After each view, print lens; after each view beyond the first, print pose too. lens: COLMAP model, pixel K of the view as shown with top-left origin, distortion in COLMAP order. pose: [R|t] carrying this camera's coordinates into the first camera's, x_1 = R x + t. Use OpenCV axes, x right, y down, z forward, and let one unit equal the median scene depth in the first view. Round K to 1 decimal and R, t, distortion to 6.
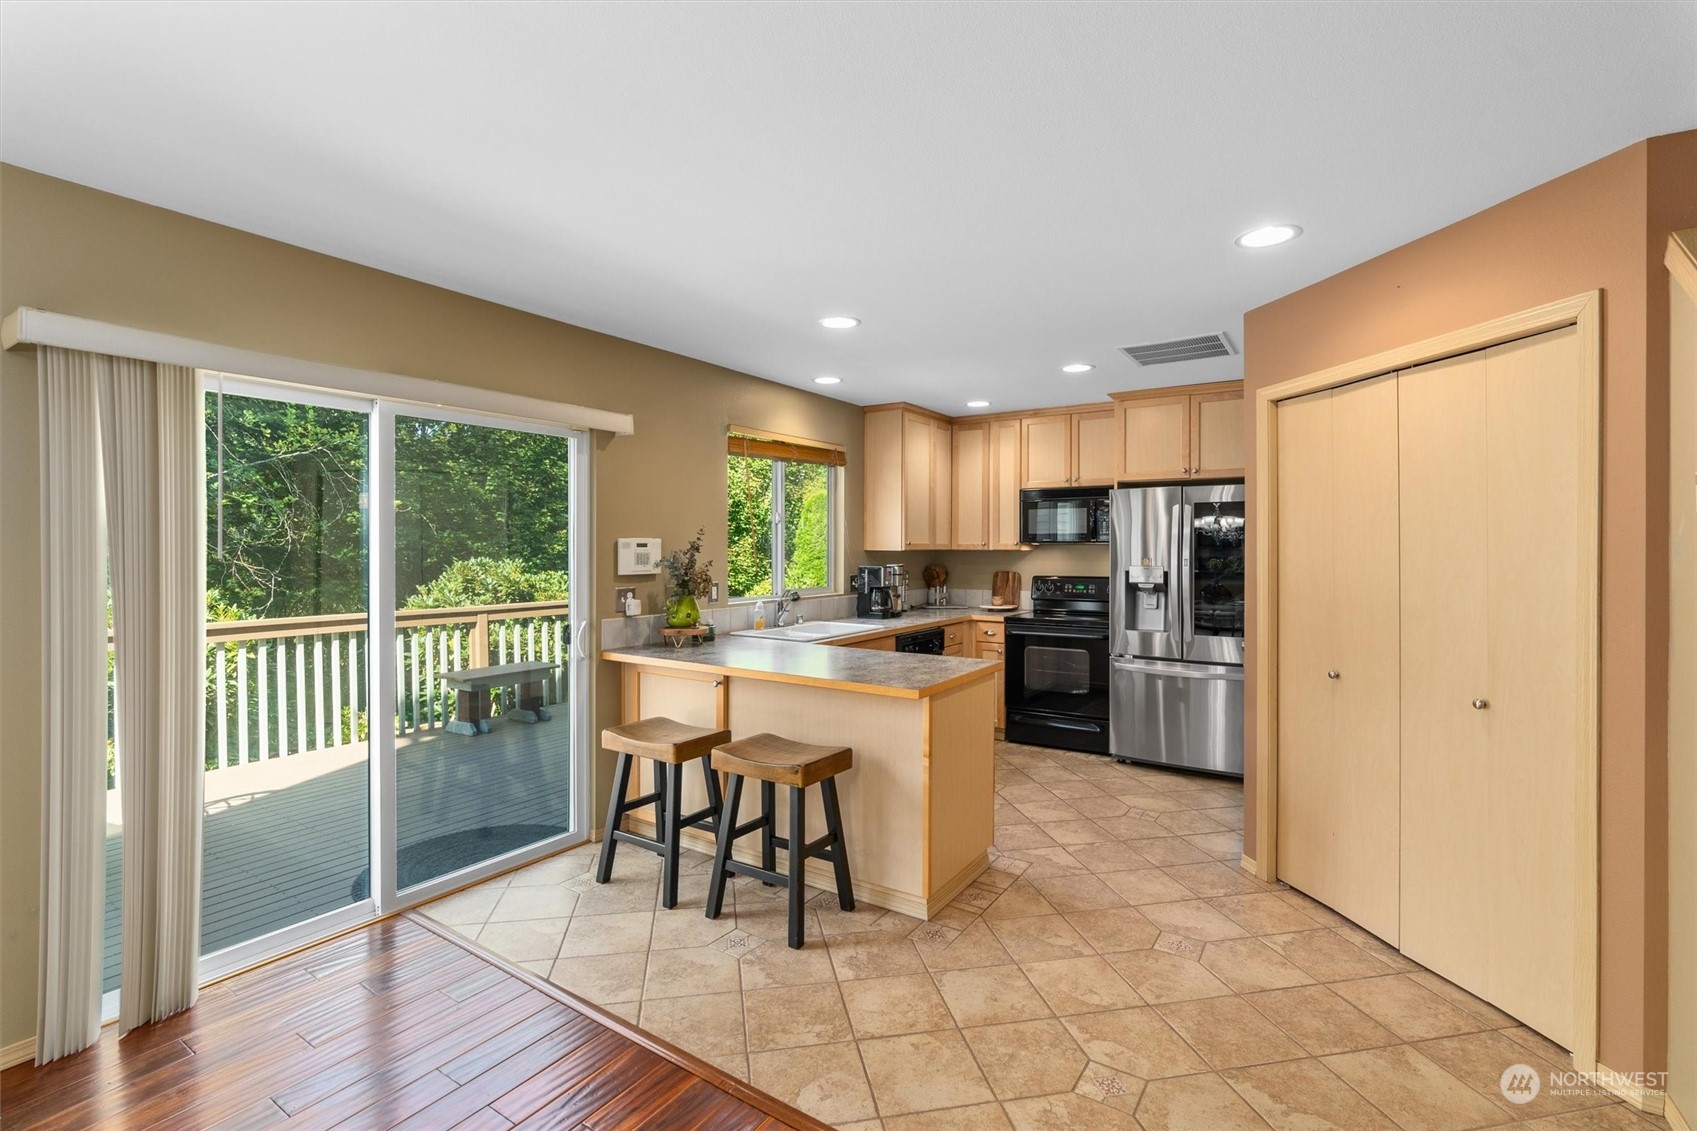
lens RADIAL K [[786.6, 0, 863.5], [0, 786.6, 551.9], [0, 0, 1]] dist [-0.005784, 0.003560]
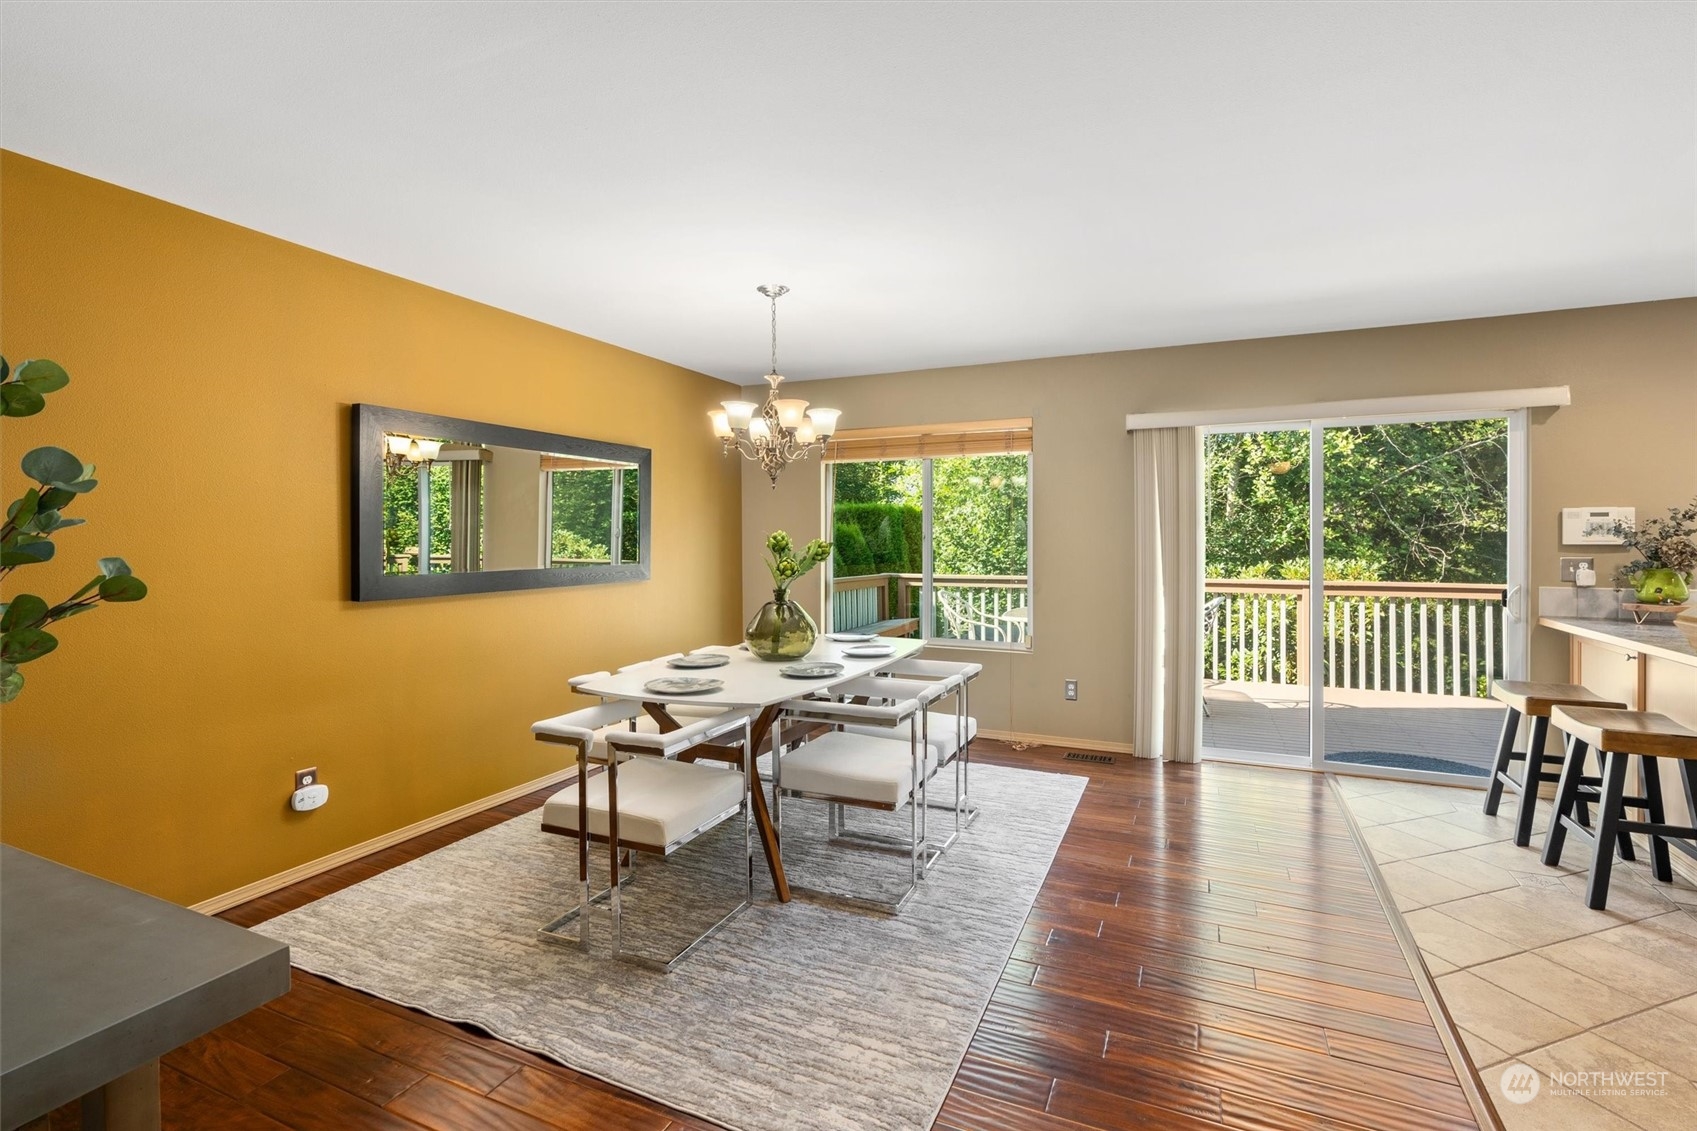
lens RADIAL K [[786.6, 0, 844.5], [0, 786.6, 549.5], [0, 0, 1]] dist [-0.005784, 0.003560]
pose [[0.144078, 0.014399, -0.989462, 0.593908], [-0.006939, 0.999884, 0.013540, 0.029972], [0.989542, 0.004915, 0.144161, -0.073580]]
